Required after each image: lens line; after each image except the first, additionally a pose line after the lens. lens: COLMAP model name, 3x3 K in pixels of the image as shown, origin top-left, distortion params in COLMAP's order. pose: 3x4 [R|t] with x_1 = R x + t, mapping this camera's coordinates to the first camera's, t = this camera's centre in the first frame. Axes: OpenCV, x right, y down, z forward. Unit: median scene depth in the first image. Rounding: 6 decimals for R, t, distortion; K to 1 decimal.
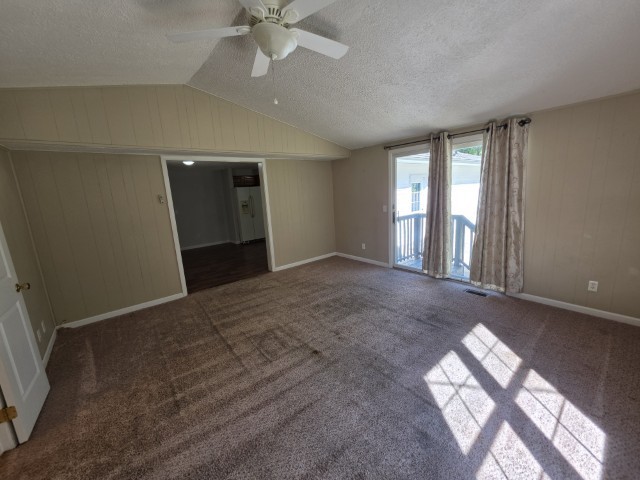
lens RADIAL K [[255.3, 0, 320.0], [0, 255.3, 239.0], [0, 0, 1]] dist [0.000423, -0.000455]
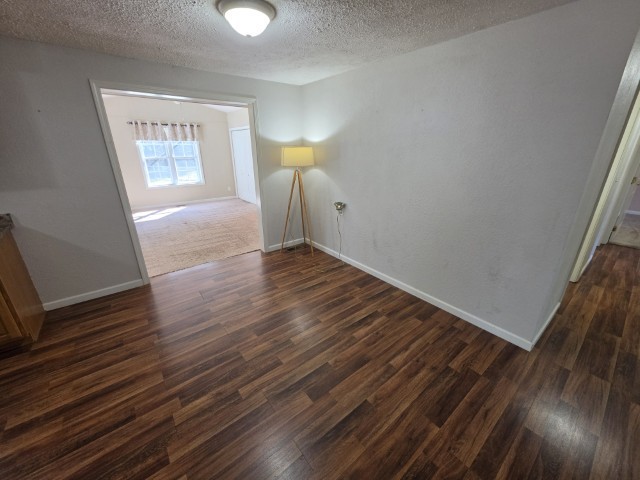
lens RADIAL K [[255.3, 0, 318.8], [0, 255.3, 238.1], [0, 0, 1]] dist [0.000423, -0.000455]
pose [[-0.997381, 0.051743, 0.050544, -1.075782], [0.070163, 0.861923, 0.502161, -0.404361], [-0.017581, 0.504392, -0.863296, 2.499409]]
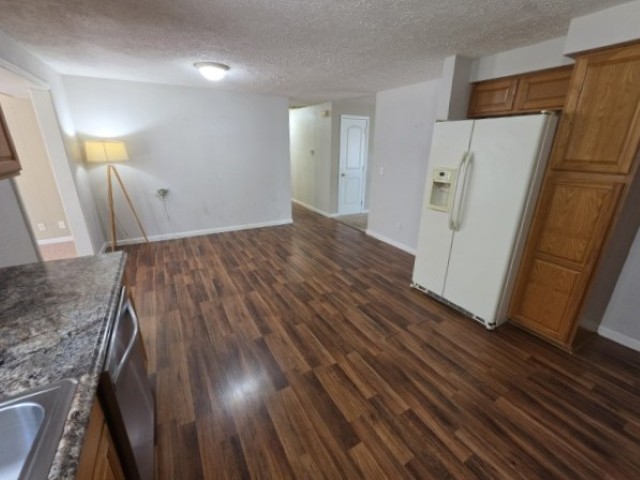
lens RADIAL K [[270.5, 0, 320.0], [0, 270.5, 236.3], [0, 0, 1]] dist [-0.000868, -0.000070]
pose [[-0.177955, 0.373803, -0.910276, 0.139422], [-0.179545, 0.897179, 0.403526, -0.467032], [0.967520, 0.235245, -0.092543, 2.430593]]
